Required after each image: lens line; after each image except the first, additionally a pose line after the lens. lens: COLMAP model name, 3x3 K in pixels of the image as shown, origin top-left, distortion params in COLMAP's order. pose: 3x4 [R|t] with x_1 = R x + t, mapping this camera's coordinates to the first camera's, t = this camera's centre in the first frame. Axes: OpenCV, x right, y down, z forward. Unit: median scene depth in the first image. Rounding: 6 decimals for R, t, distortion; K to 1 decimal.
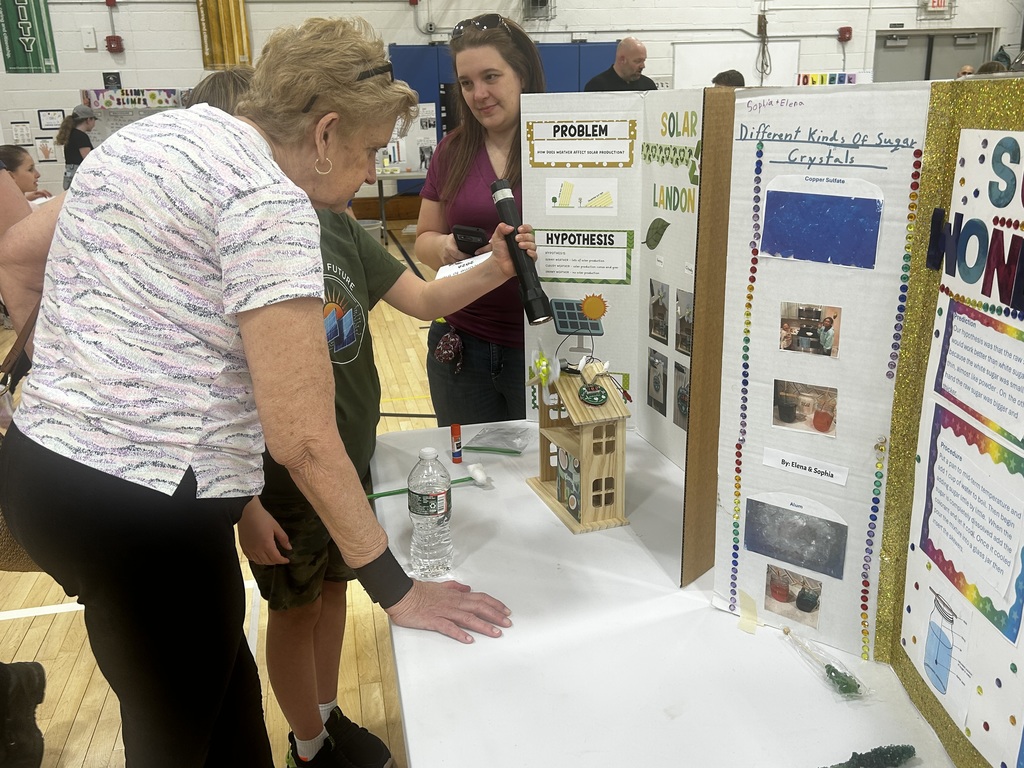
lens RADIAL K [[916.9, 0, 508.9], [0, 916.9, 382.2], [0, 0, 1]] dist [0.010663, 0.013520]
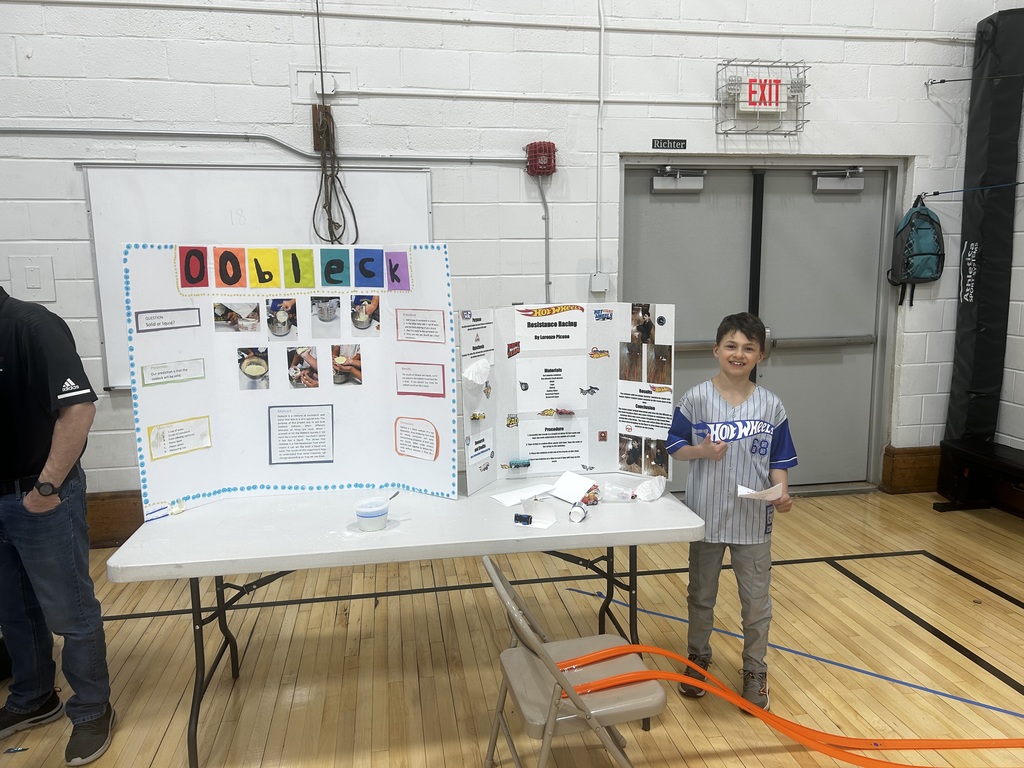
lens RADIAL K [[781.3, 0, 515.7], [0, 781.3, 383.8], [0, 0, 1]] dist [0.015023, -0.001936]
pose [[0.999097, 0.025270, -0.034169, 0.363581], [-0.029876, 0.989442, -0.141814, -0.221586], [0.030225, 0.142707, 0.989303, 0.650304]]
